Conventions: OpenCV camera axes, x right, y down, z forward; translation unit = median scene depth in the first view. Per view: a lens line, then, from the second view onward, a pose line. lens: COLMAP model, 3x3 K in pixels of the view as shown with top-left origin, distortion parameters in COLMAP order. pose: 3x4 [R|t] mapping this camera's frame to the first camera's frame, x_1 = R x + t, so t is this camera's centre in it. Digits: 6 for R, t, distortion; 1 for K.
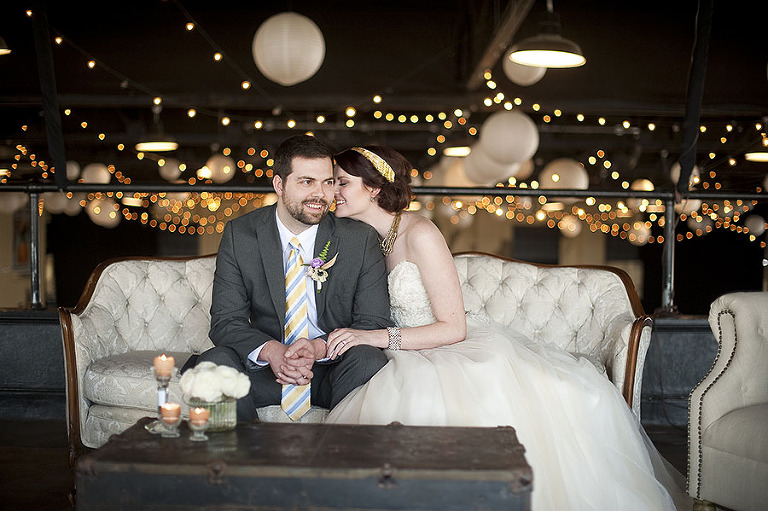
lens RADIAL K [[1136.4, 0, 390.7], [0, 1136.4, 254.4], [0, 0, 1]] dist [-0.125630, 0.000000]
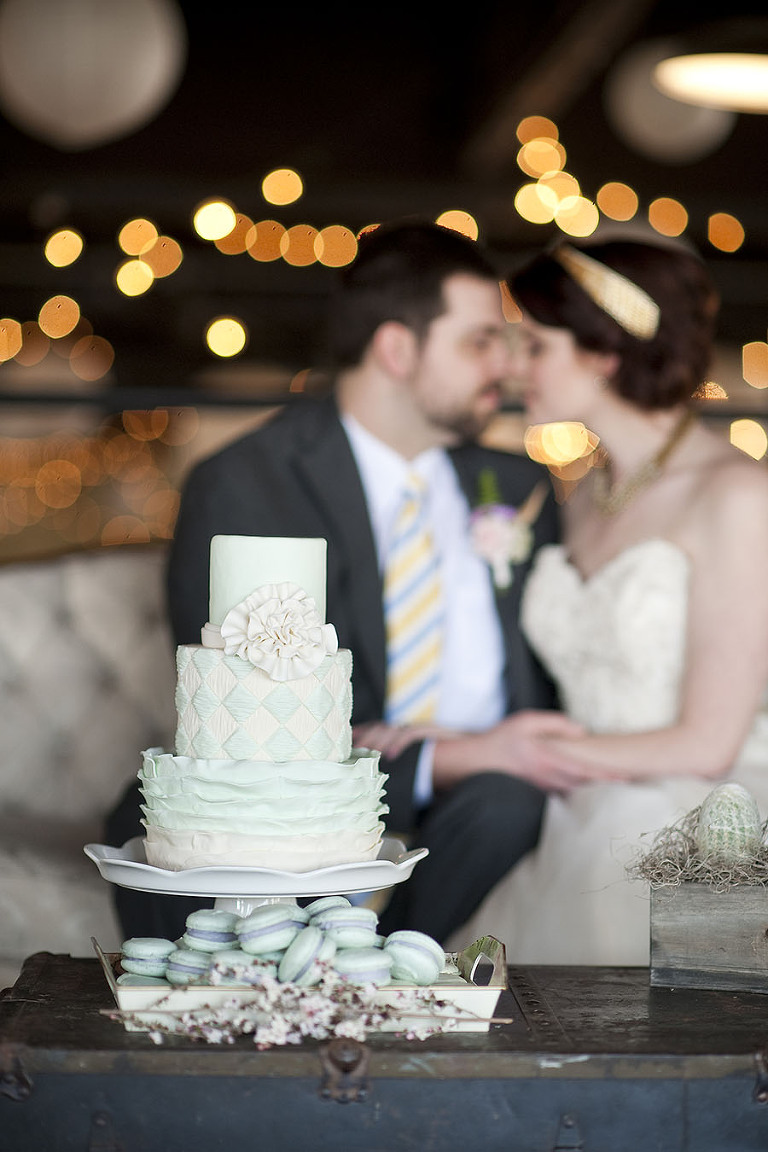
lens RADIAL K [[3039.9, 0, 386.0], [0, 3039.9, 579.3], [0, 0, 1]] dist [-0.137941, 0.000000]
pose [[0.997160, 0.002398, 0.075280, -0.121876], [-0.001218, 0.999876, -0.015714, 0.022839], [-0.075308, 0.015578, 0.997039, -0.024074]]
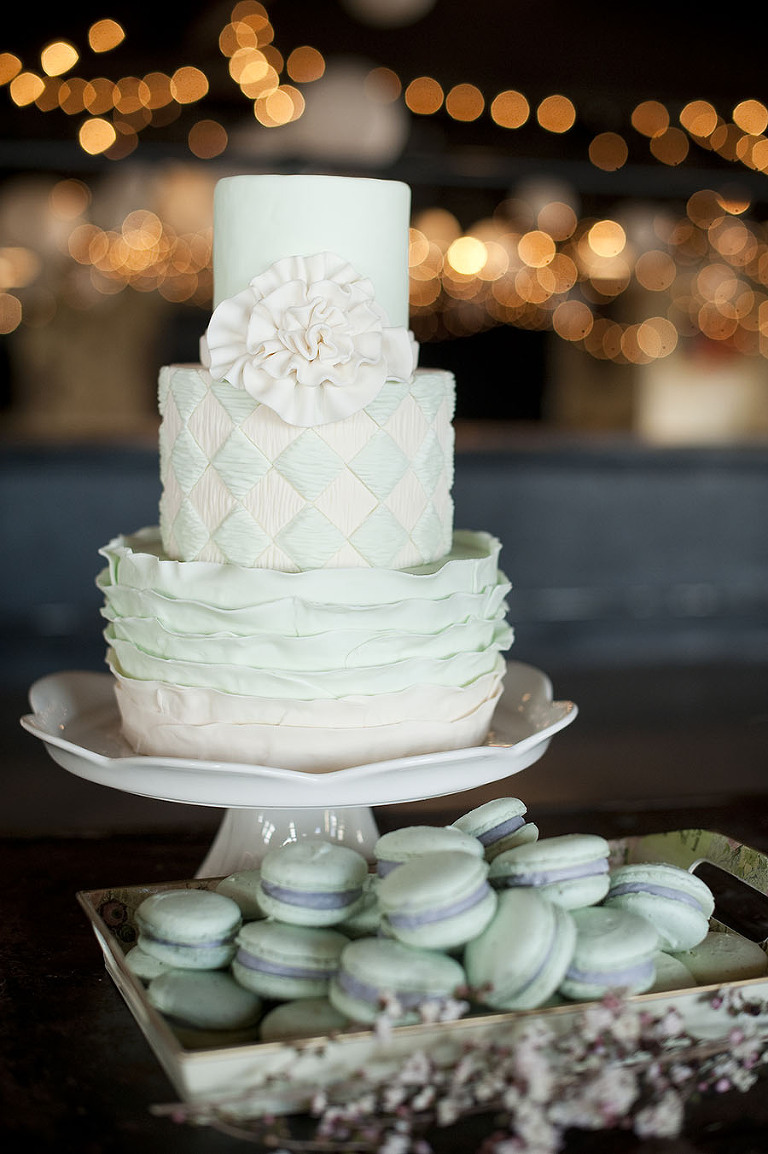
lens RADIAL K [[1707.5, 0, 394.9], [0, 1707.5, 576.4], [0, 0, 1]] dist [-0.125630, 0.000000]
pose [[0.991782, 0.018419, -0.126605, -0.056633], [-0.003400, 0.993027, 0.117838, 0.028196], [0.127893, -0.116439, 0.984929, 0.429385]]
